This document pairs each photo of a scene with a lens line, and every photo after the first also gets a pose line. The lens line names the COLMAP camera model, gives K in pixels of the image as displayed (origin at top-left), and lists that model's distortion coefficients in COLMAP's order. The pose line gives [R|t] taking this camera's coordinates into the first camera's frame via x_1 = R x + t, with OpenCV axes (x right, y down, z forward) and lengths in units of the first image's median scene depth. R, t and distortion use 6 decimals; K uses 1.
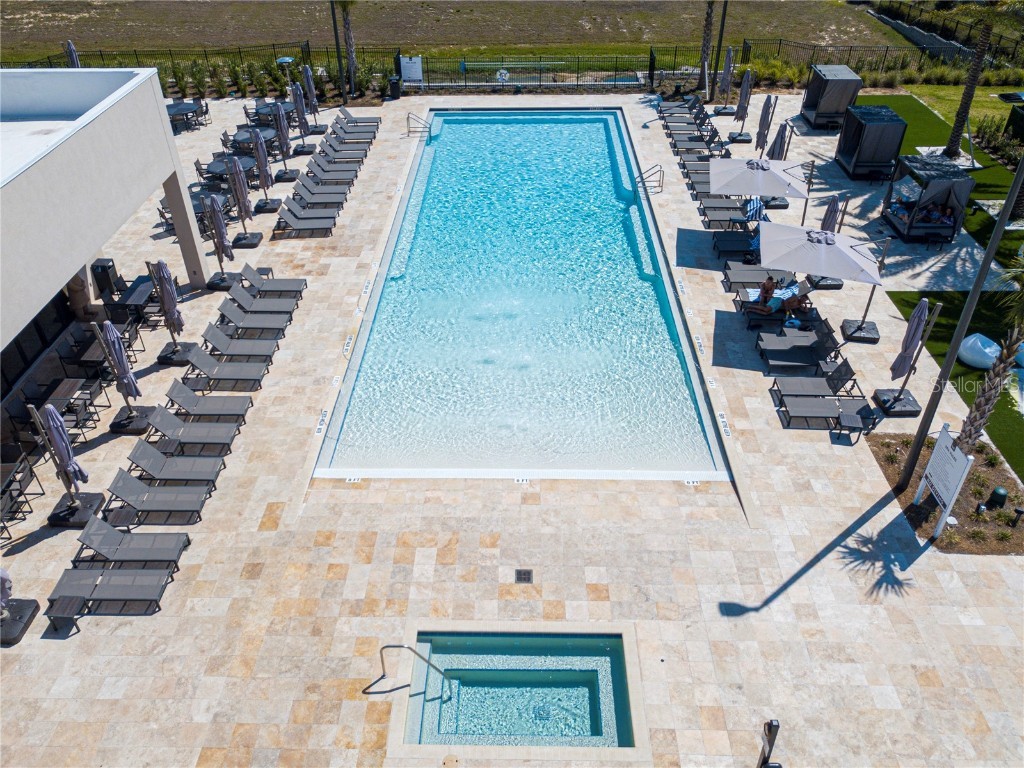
lens RADIAL K [[811.9, 0, 512.0], [0, 811.9, 384.0], [0, 0, 1]] dist [-0.006266, -0.002938]
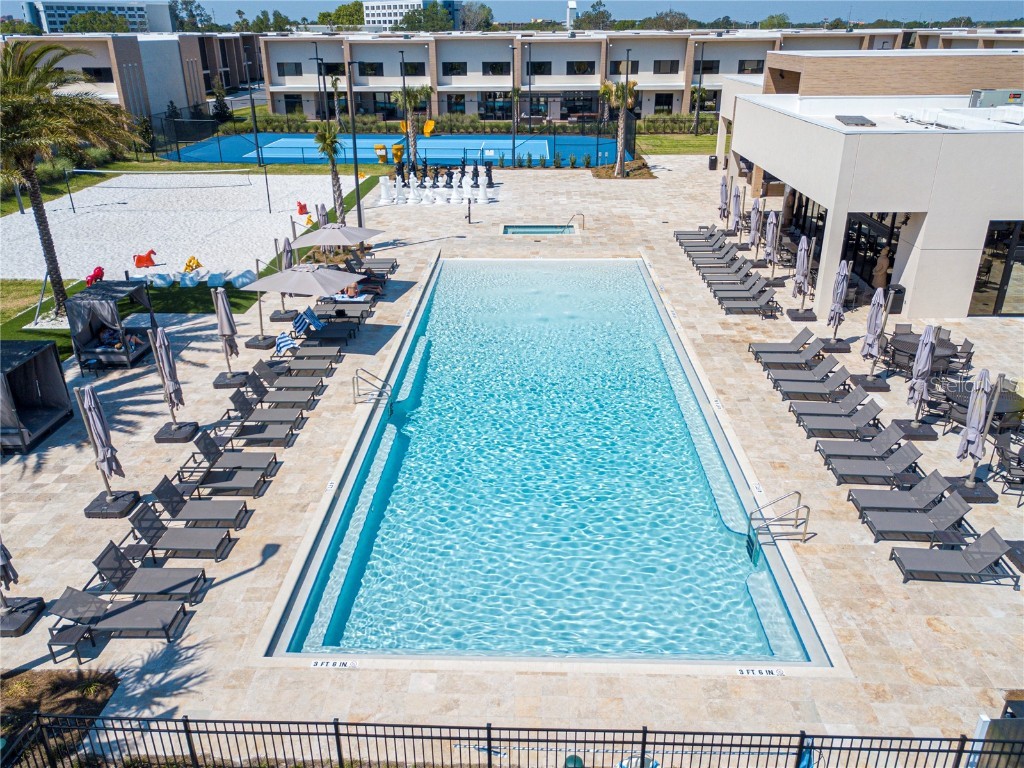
lens RADIAL K [[811.9, 0, 512.0], [0, 811.9, 384.0], [0, 0, 1]] dist [-0.006266, -0.002938]
pose [[-0.999801, 0.013149, 0.014971, 0.037199], [0.019595, 0.512584, 0.858413, -1.019747], [0.003613, 0.858536, -0.512740, 1.591033]]
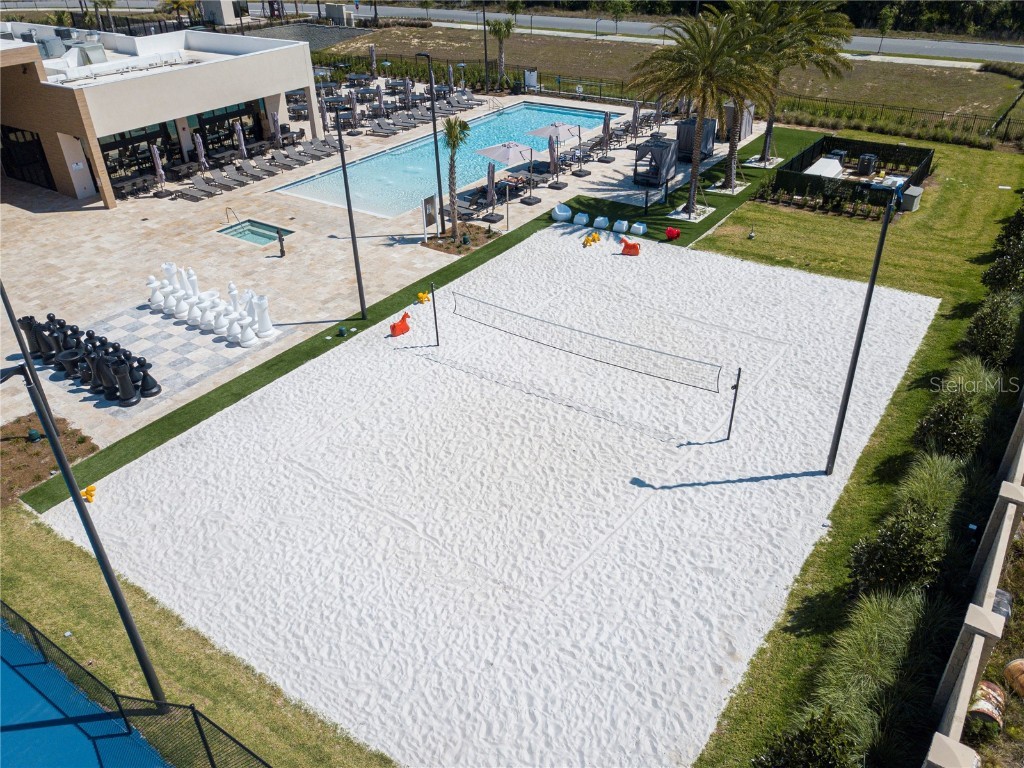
lens RADIAL K [[811.9, 0, 512.0], [0, 811.9, 384.0], [0, 0, 1]] dist [-0.006266, -0.002938]
pose [[0.833257, 0.280632, -0.476369, 1.238328], [-0.312101, 0.949950, 0.013698, 0.293977], [0.456371, 0.137261, 0.879139, -0.588192]]
